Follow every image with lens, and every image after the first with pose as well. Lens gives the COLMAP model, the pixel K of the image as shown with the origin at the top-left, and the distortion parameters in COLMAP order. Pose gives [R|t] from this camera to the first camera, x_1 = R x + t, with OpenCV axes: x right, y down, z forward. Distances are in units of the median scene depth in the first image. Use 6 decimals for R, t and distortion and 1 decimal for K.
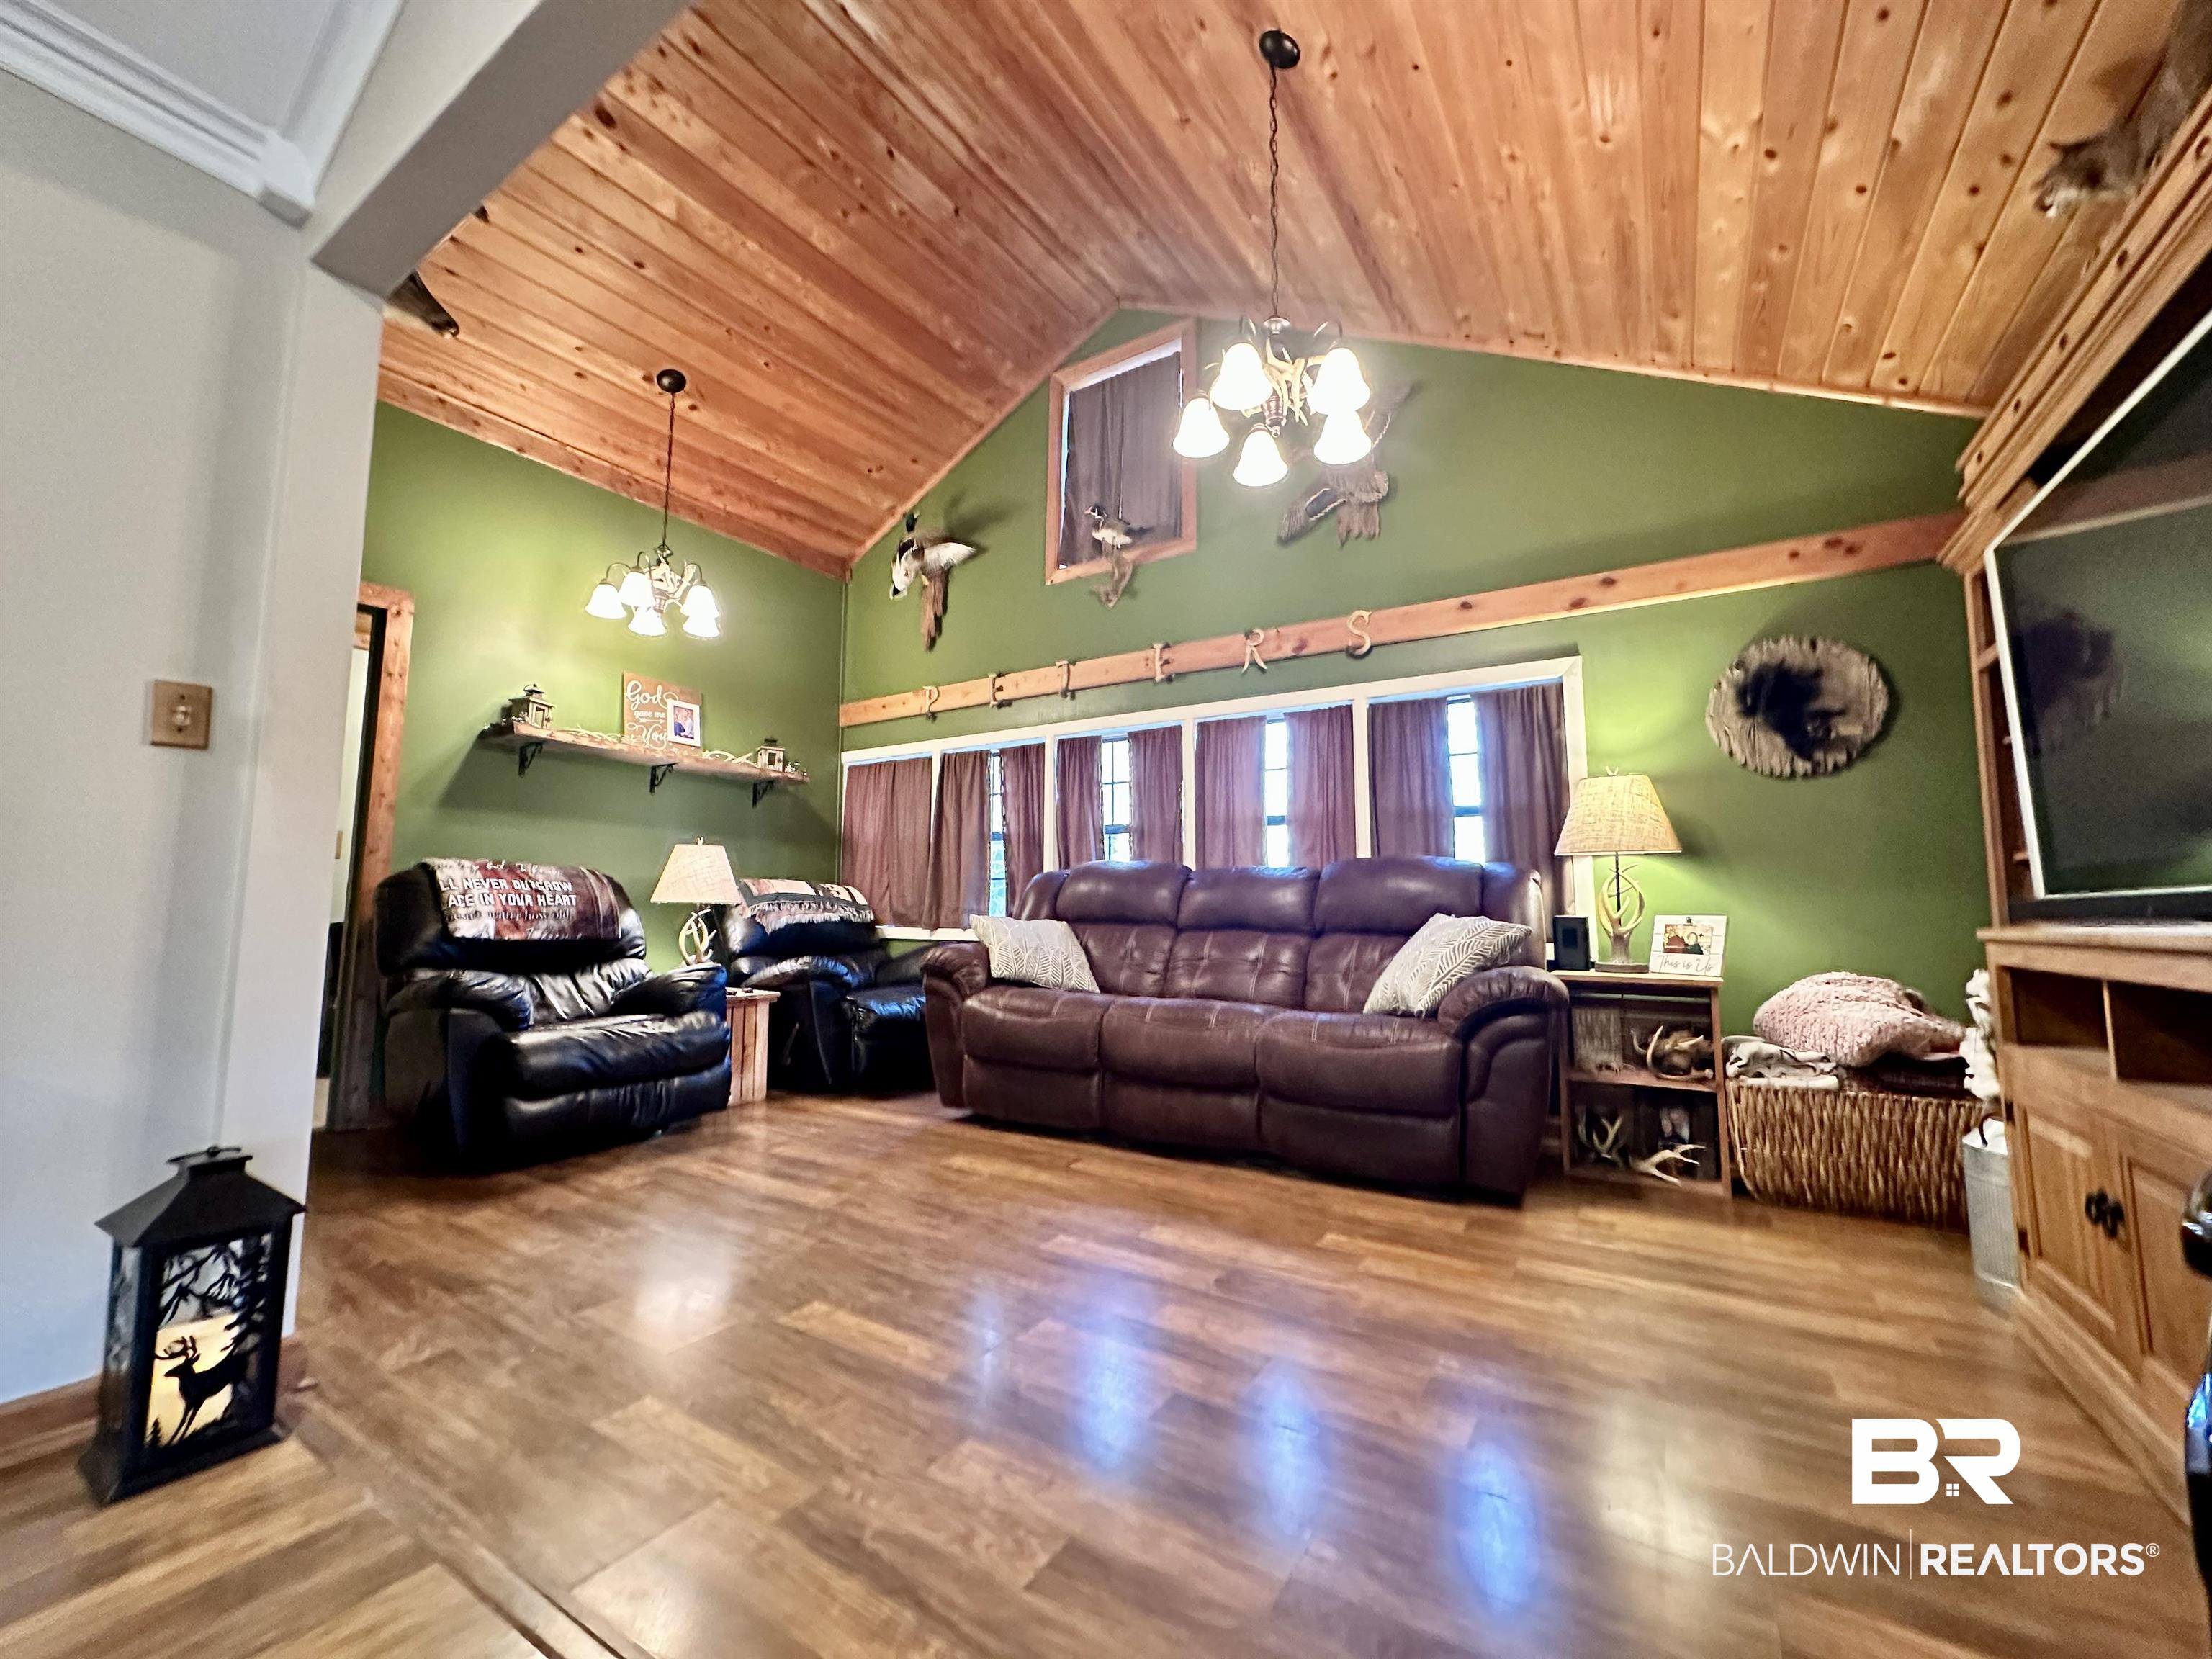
lens RADIAL K [[875.0, 0, 1100.5], [0, 875.0, 834.1], [0, 0, 1]] dist [-0.009554, -0.000082]
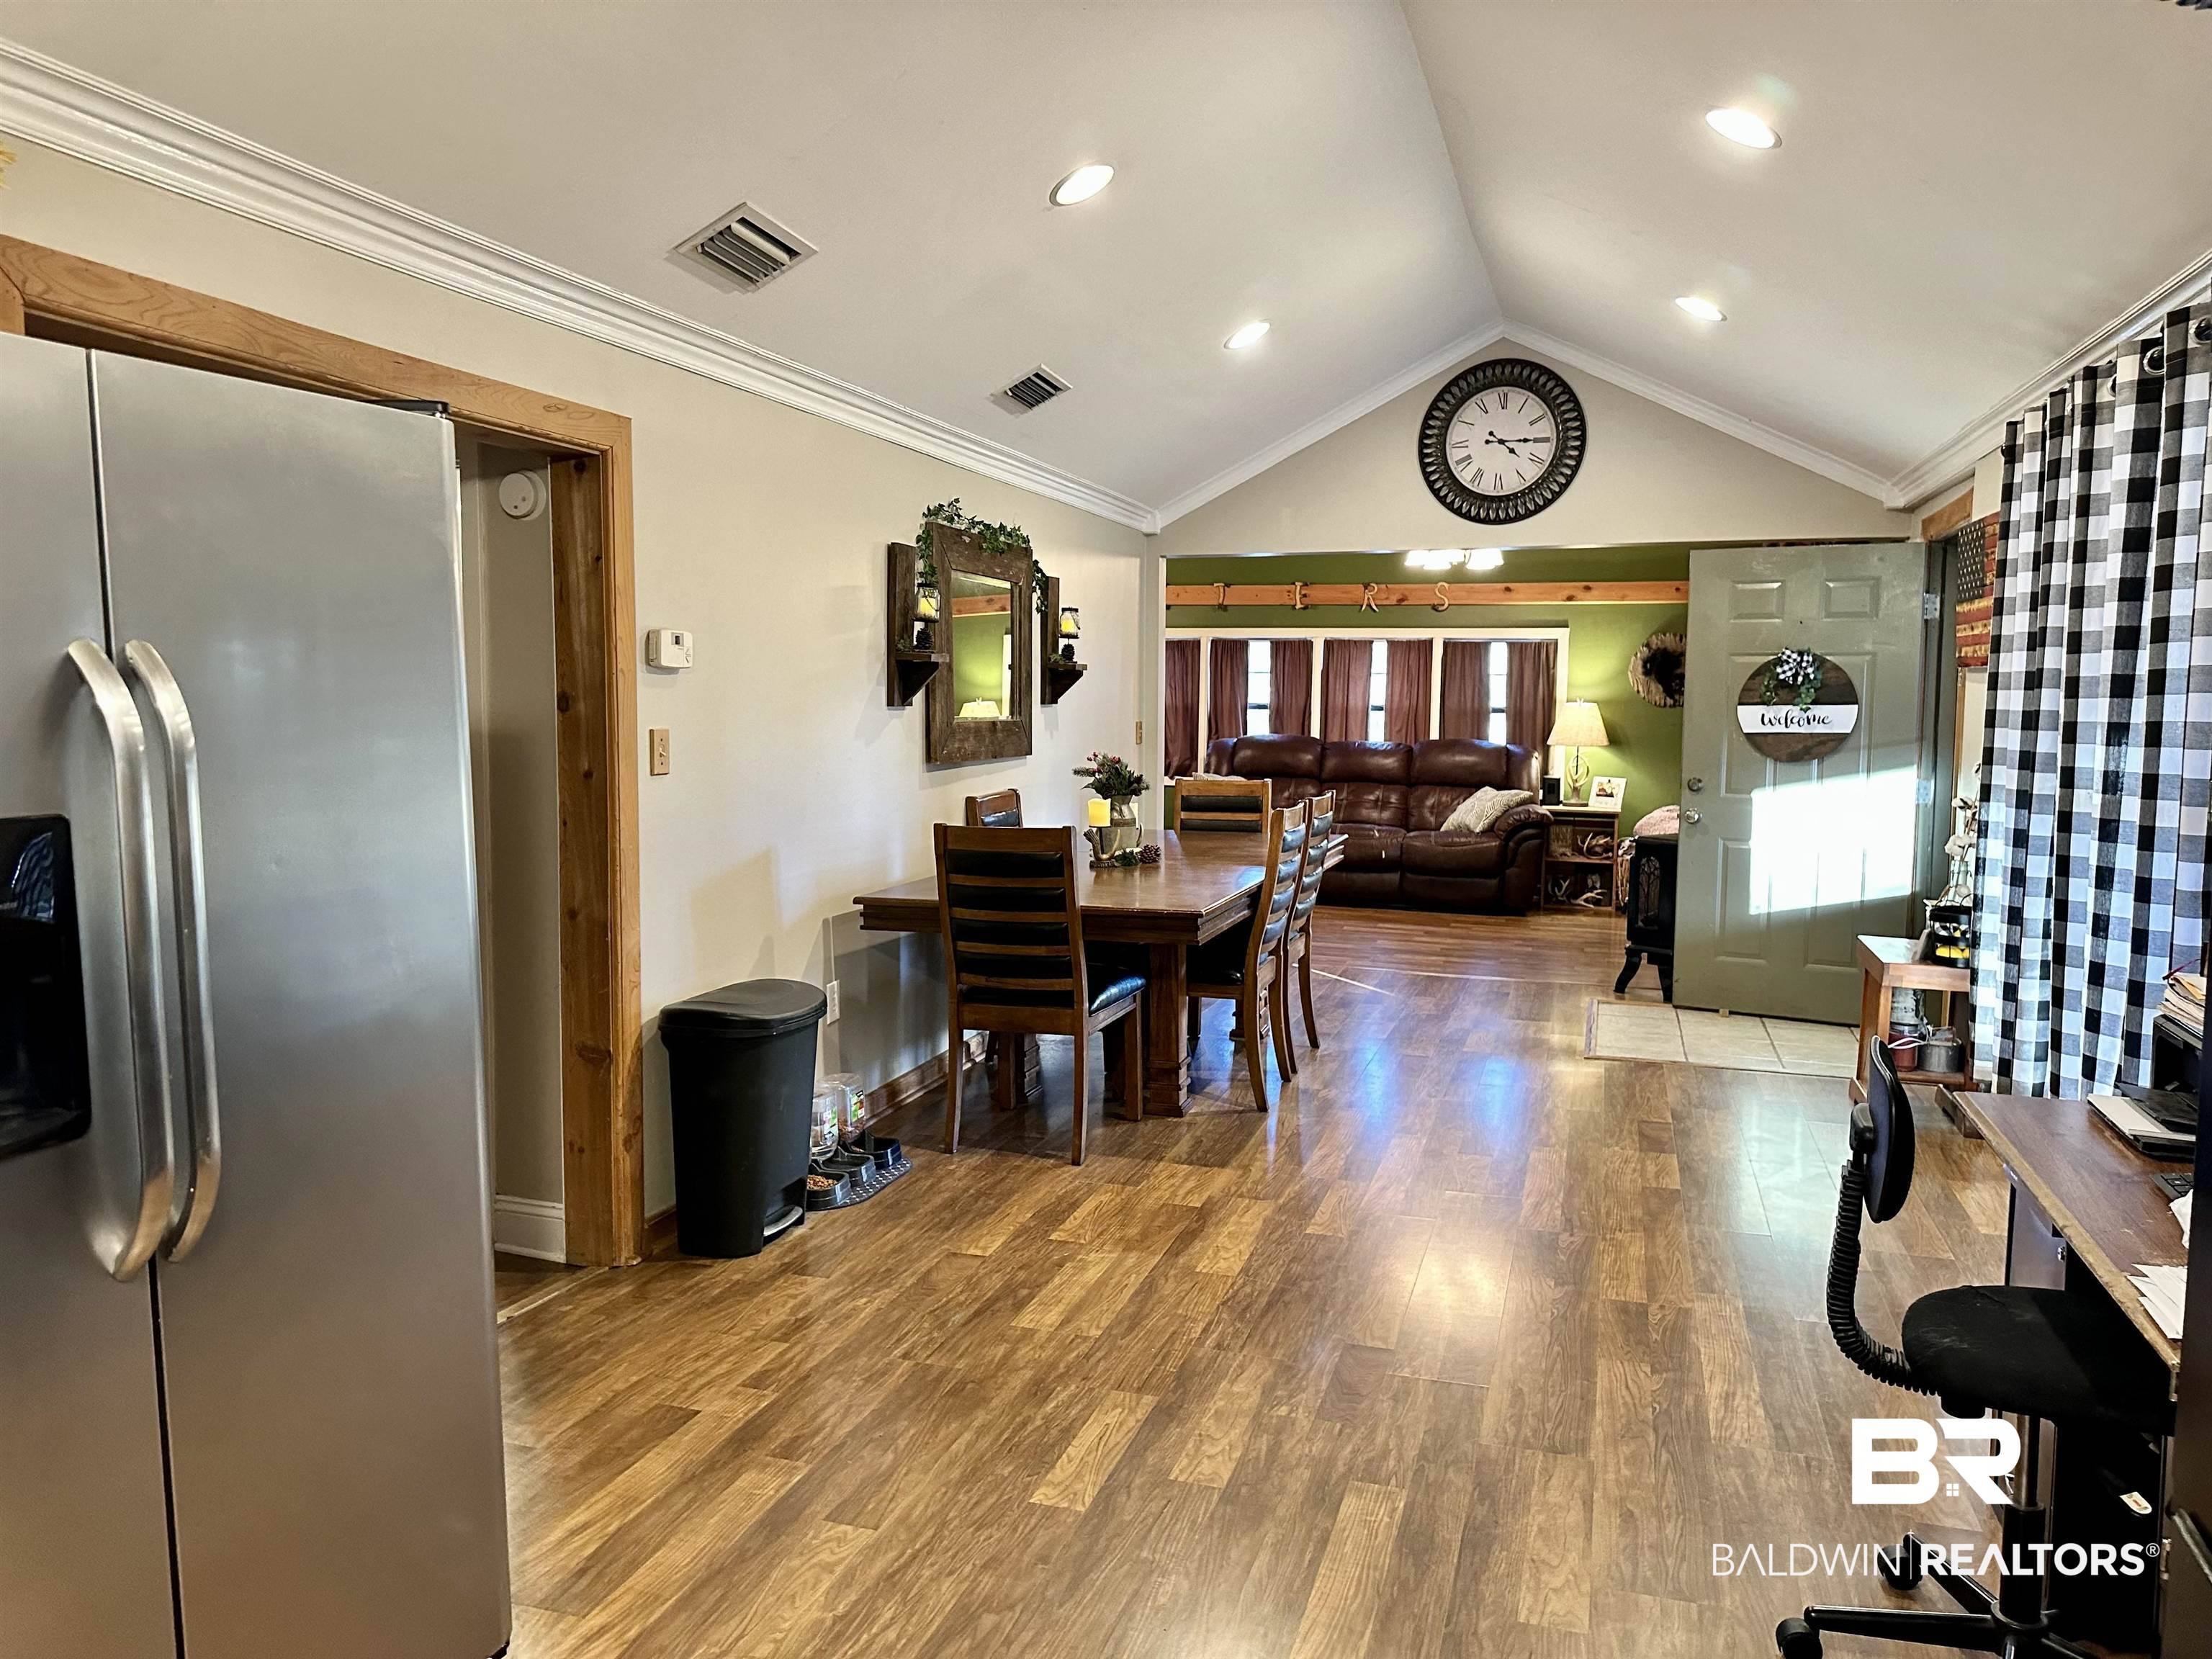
lens RADIAL K [[1536.0, 0, 1106.0], [0, 1536.0, 829.5], [0, 0, 1]] dist [0.207397, -0.353942]
pose [[0.966912, -0.019604, 0.254355, -1.236756], [-0.028260, 0.982676, 0.183167, -0.379660], [-0.253539, -0.184294, 0.949607, -1.949203]]
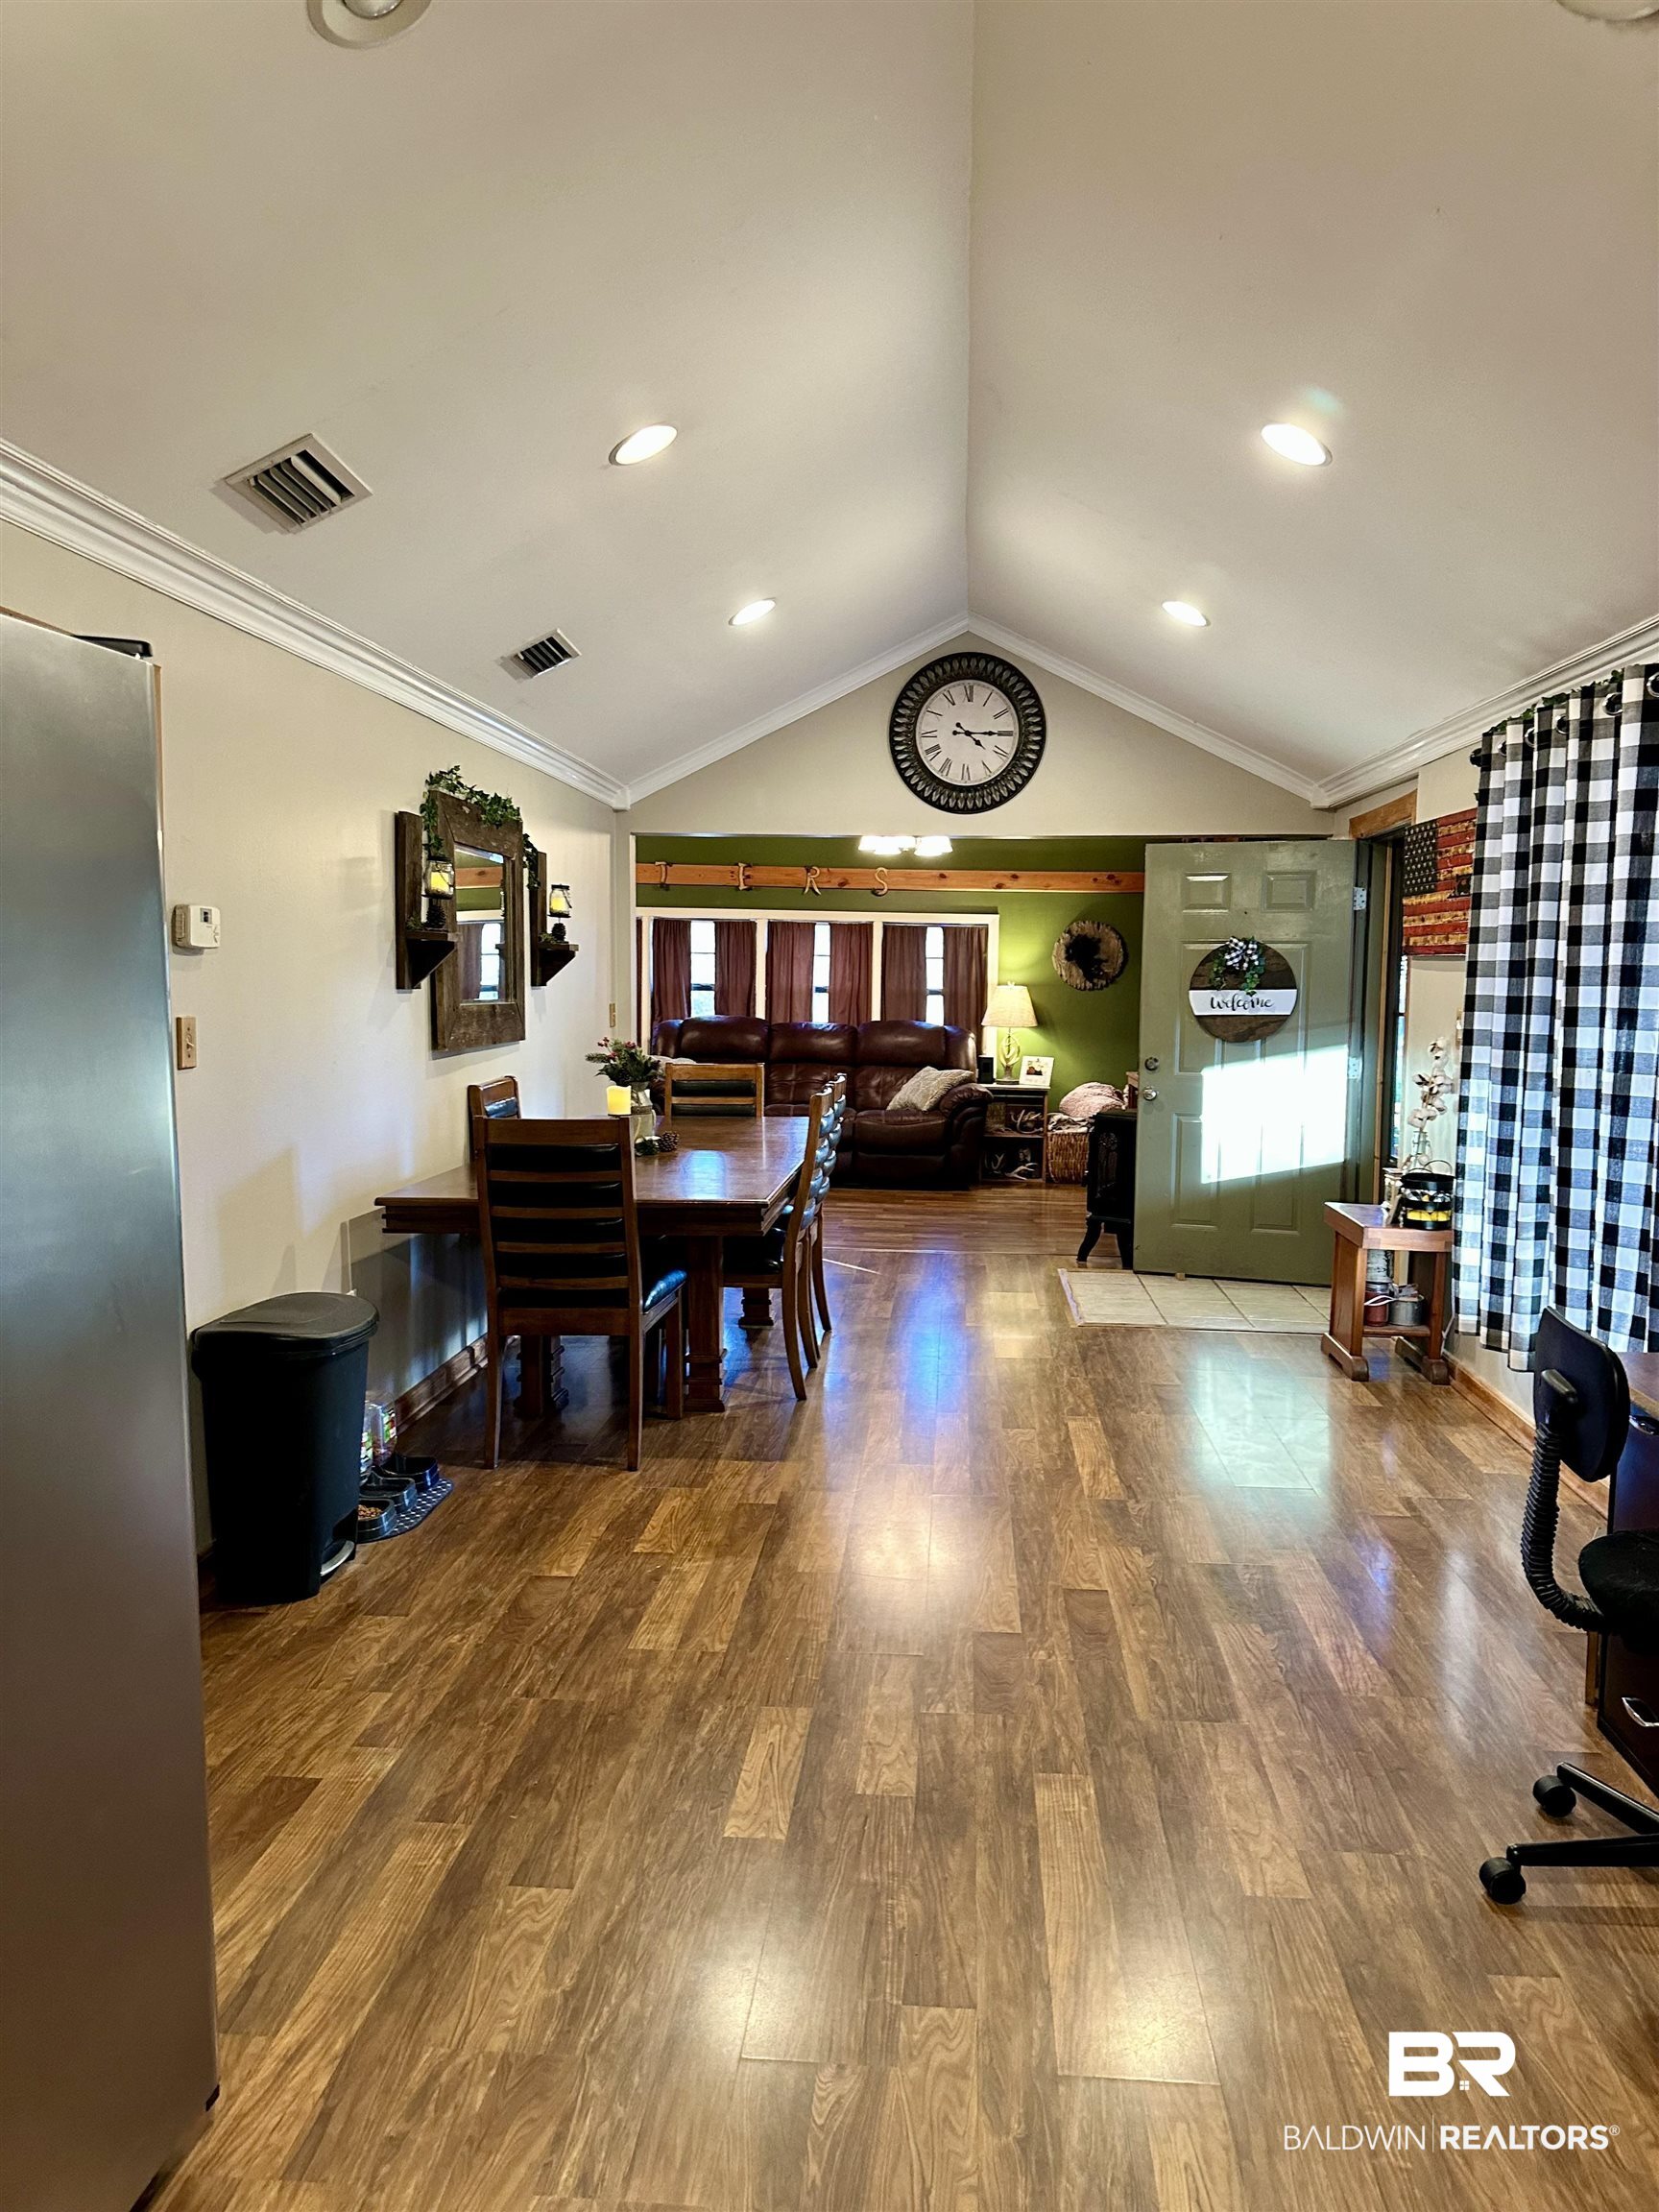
lens RADIAL K [[1536.0, 0, 841.1], [0, 1536.0, 1114.1], [0, 0, 1]] dist [0.207397, -0.353942]
pose [[0.880177, -0.038047, 0.473118, -1.387963], [-0.052997, 0.982672, 0.177618, -0.375130], [-0.471678, -0.181409, 0.862908, -1.851562]]
